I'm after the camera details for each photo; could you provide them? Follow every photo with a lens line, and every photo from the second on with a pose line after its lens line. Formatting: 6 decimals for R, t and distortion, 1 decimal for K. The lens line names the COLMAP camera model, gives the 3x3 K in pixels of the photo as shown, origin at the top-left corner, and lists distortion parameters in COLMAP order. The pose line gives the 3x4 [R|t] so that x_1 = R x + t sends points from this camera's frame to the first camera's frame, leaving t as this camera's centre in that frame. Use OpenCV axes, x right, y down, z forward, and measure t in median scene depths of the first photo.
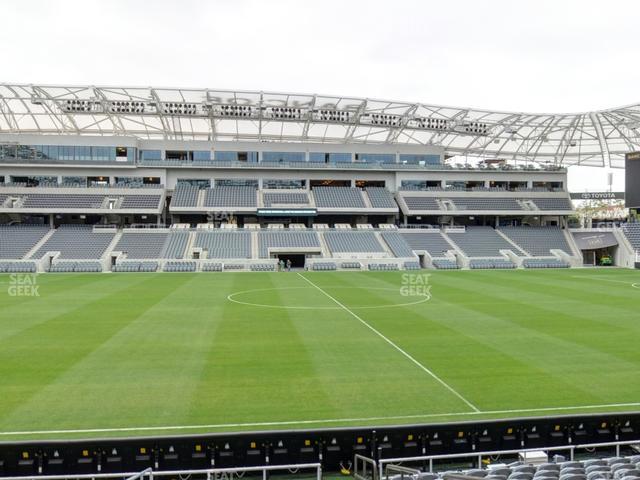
lens RADIAL K [[545.7, 0, 322.9], [0, 545.7, 253.4], [0, 0, 1]] dist [-0.002911, -0.014874]
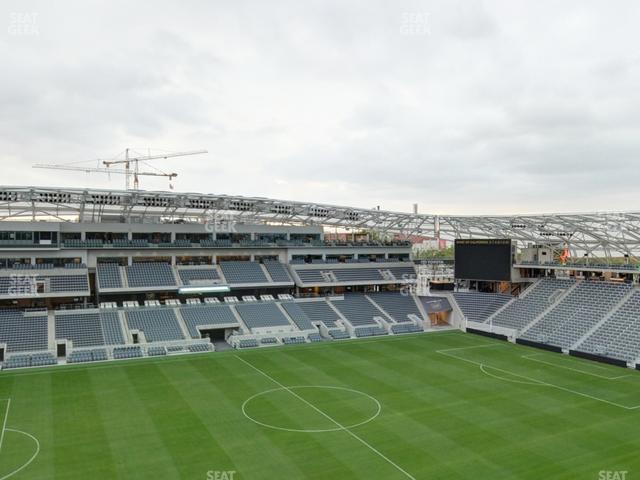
lens RADIAL K [[539.9, 0, 320.0], [0, 539.9, 240.0], [0, 0, 1]] dist [-0.020368, -0.007373]
pose [[0.946073, 0.002772, 0.323942, -0.202518], [0.003439, 0.999821, -0.018600, -0.157207], [-0.323936, 0.018711, 0.945894, -0.171873]]
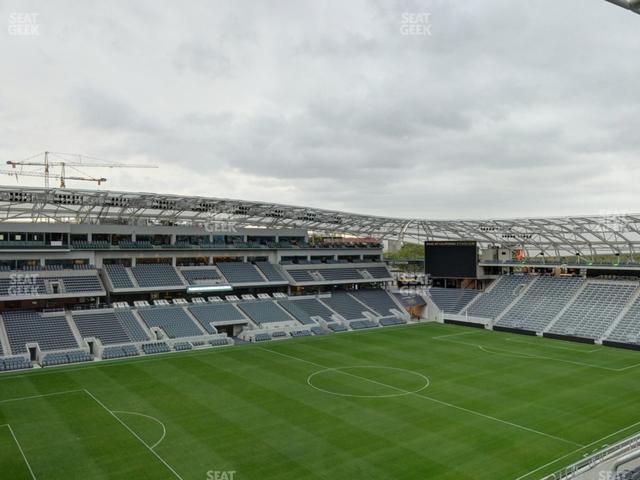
lens RADIAL K [[549.4, 0, 320.0], [0, 549.4, 240.0], [0, 0, 1]] dist [-0.012533, -0.004147]
pose [[0.876668, 0.005883, 0.481060, -0.435933], [0.009675, 0.999507, -0.029856, -0.143955], [-0.480999, 0.030828, 0.876179, -0.201058]]
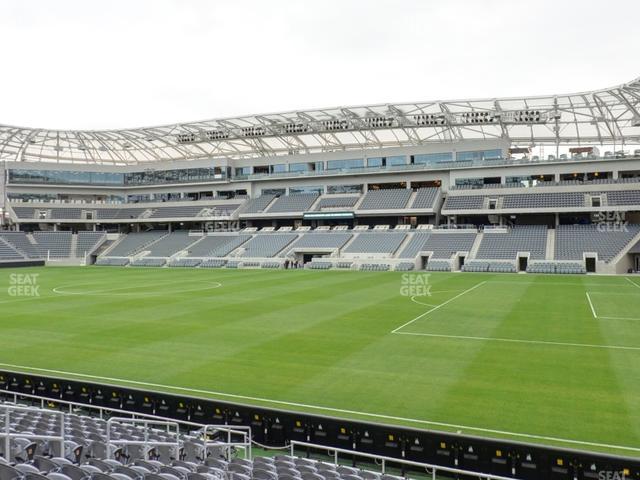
lens RADIAL K [[542.5, 0, 331.4], [0, 542.5, 240.1], [0, 0, 1]] dist [-0.004817, -0.010175]
pose [[0.864793, -0.004503, -0.502108, 0.475167], [-0.007748, 0.999721, -0.022310, -0.002491], [0.502069, 0.023184, 0.864517, 0.065229]]
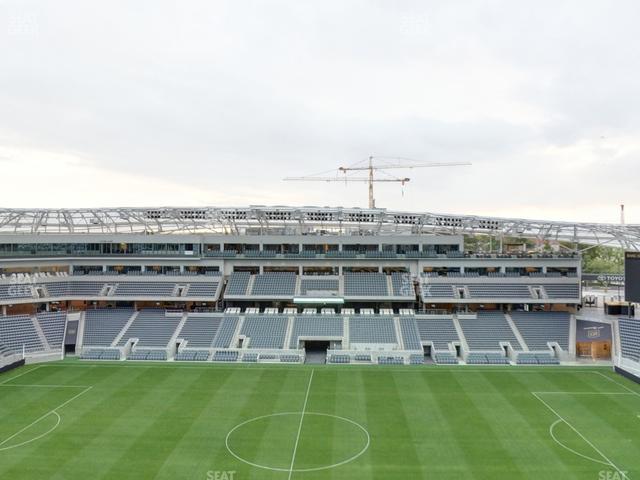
lens RADIAL K [[539.9, 0, 320.0], [0, 539.9, 240.0], [0, 0, 1]] dist [-0.020368, -0.007373]
pose [[0.984142, 0.002762, -0.177362, 0.143350], [-0.005747, 0.999850, -0.016316, -0.185554], [0.177290, 0.017077, 0.984010, -0.158892]]
